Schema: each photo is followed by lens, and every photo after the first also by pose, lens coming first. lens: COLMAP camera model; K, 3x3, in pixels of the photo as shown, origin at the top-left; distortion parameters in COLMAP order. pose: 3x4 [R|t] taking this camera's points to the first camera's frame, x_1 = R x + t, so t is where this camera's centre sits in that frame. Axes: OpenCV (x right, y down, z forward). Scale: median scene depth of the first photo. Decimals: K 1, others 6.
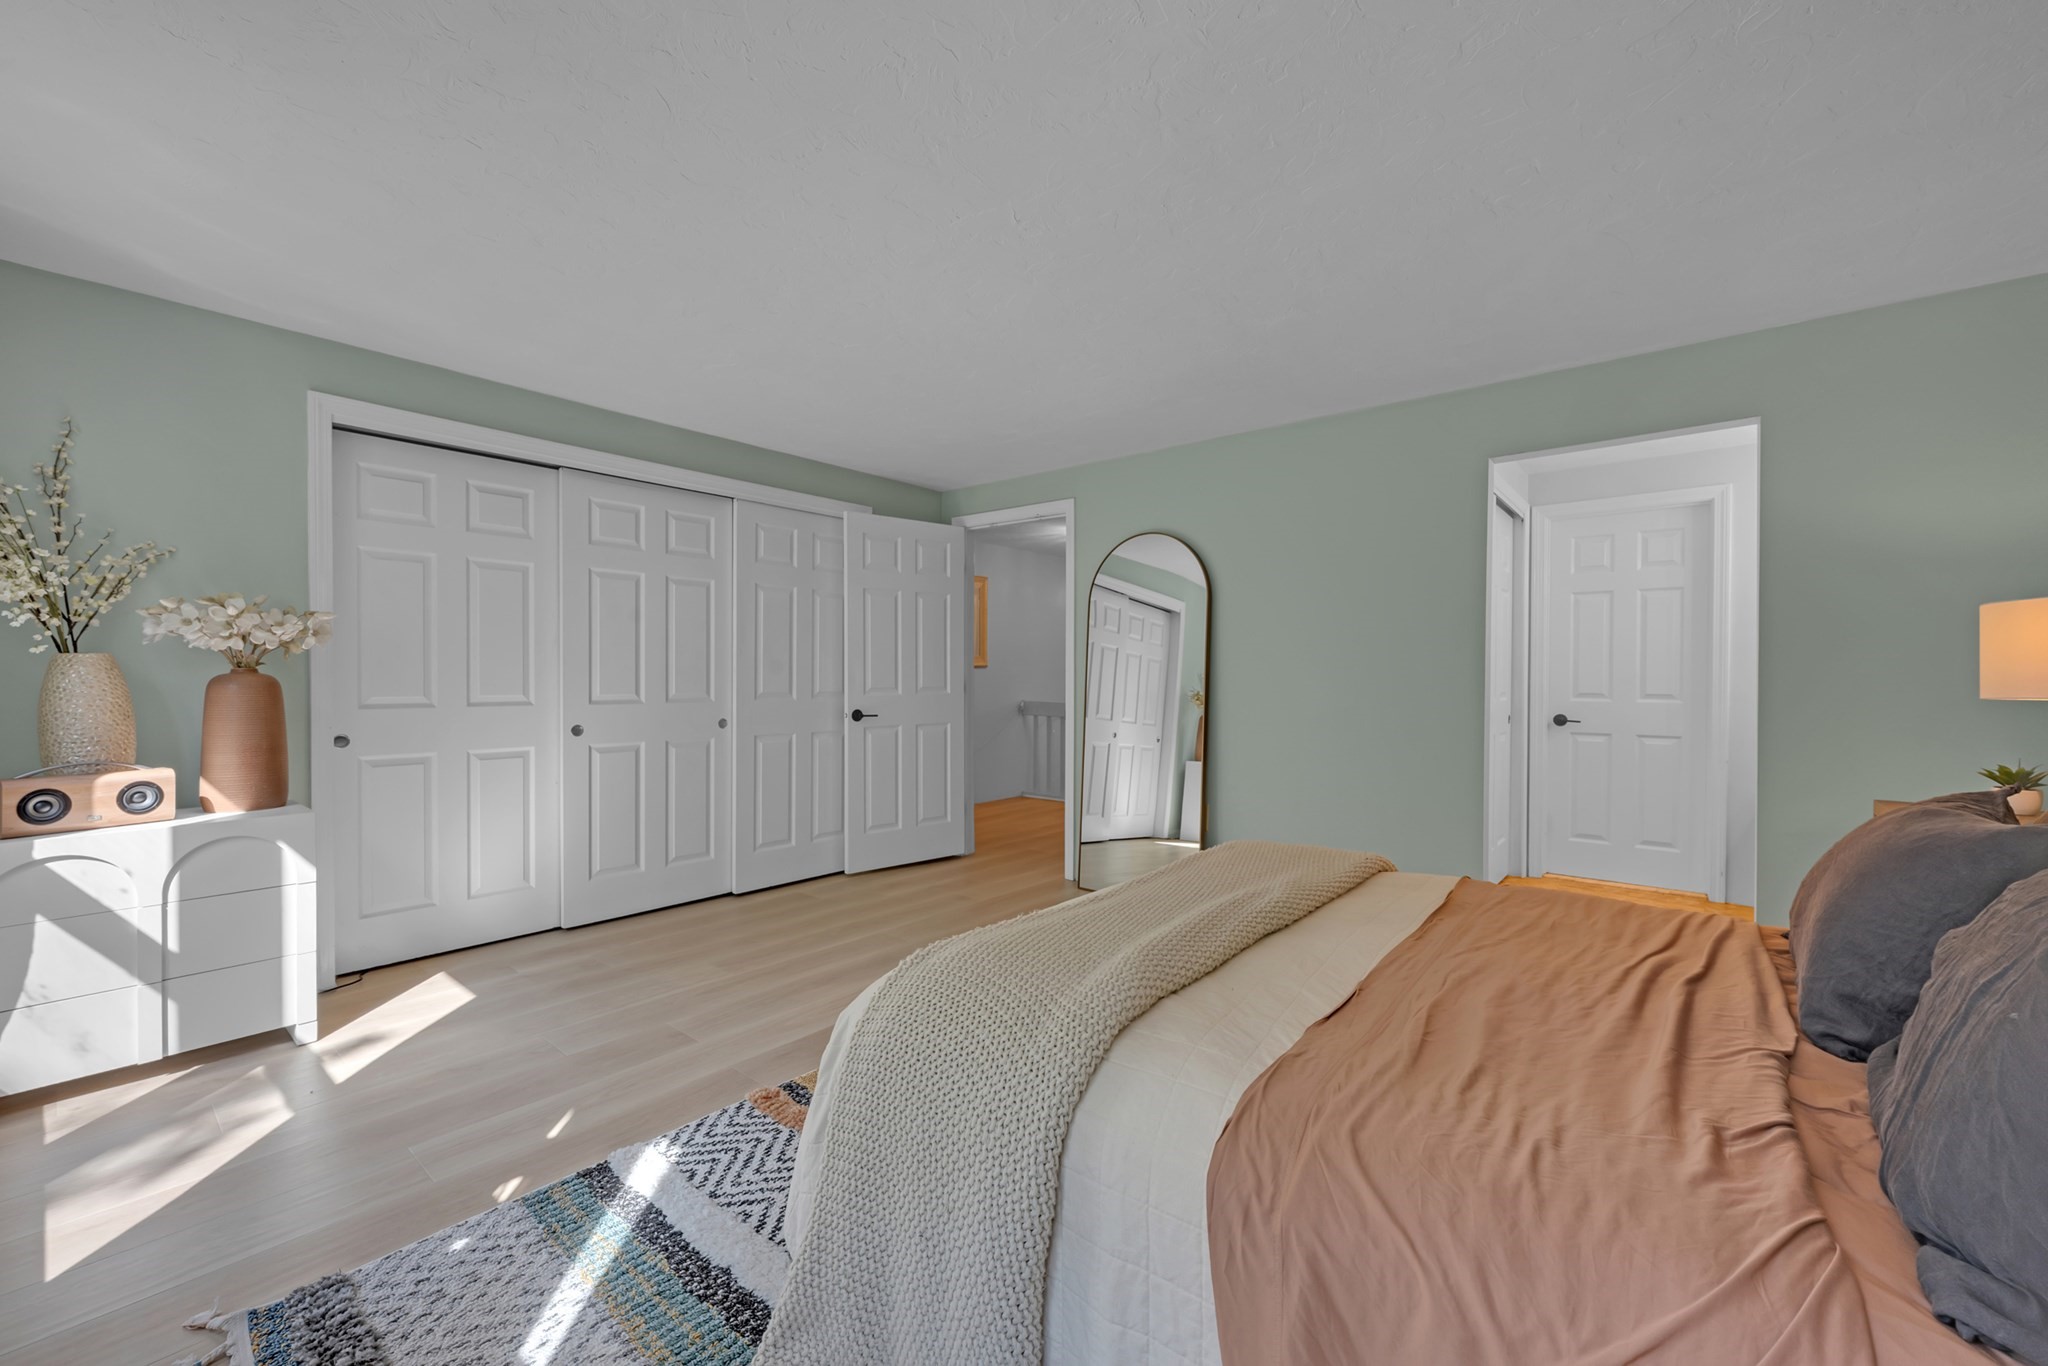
lens RADIAL K [[820.0, 0, 1021.4], [0, 820.0, 678.8], [0, 0, 1]] dist [0.001000, 0.000433]
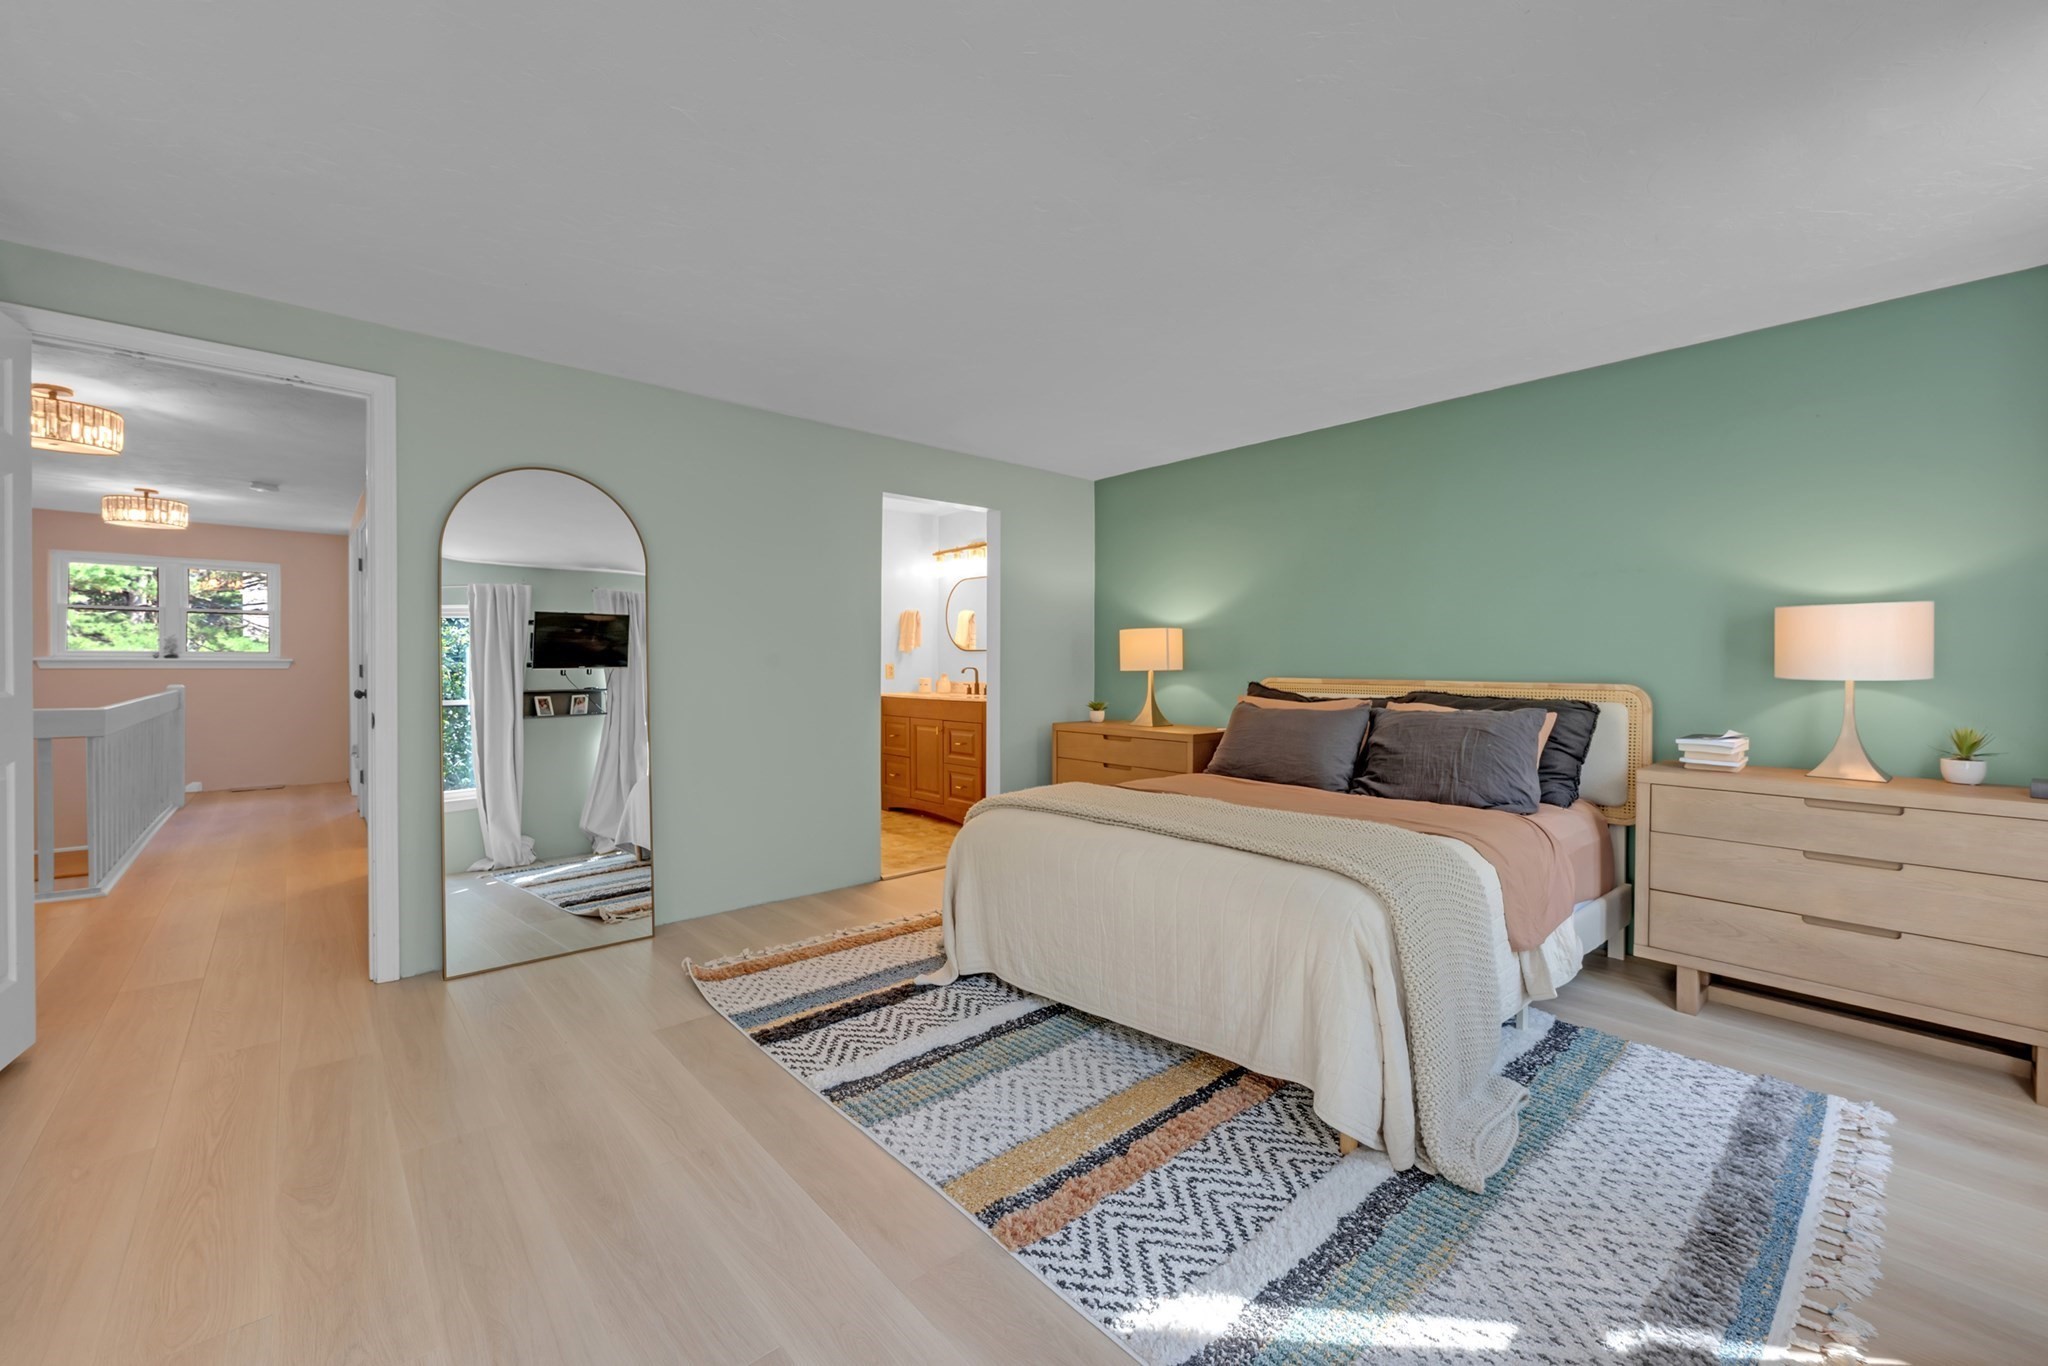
lens RADIAL K [[820.0, 0, 1024.0], [0, 820.0, 664.8], [0, 0, 1]] dist [0.001000, 0.000433]
pose [[0.137007, -0.004824, 0.990558, -1.007909], [-0.002656, 0.999983, 0.005238, -0.002473], [-0.990567, -0.003349, 0.136992, 0.869188]]
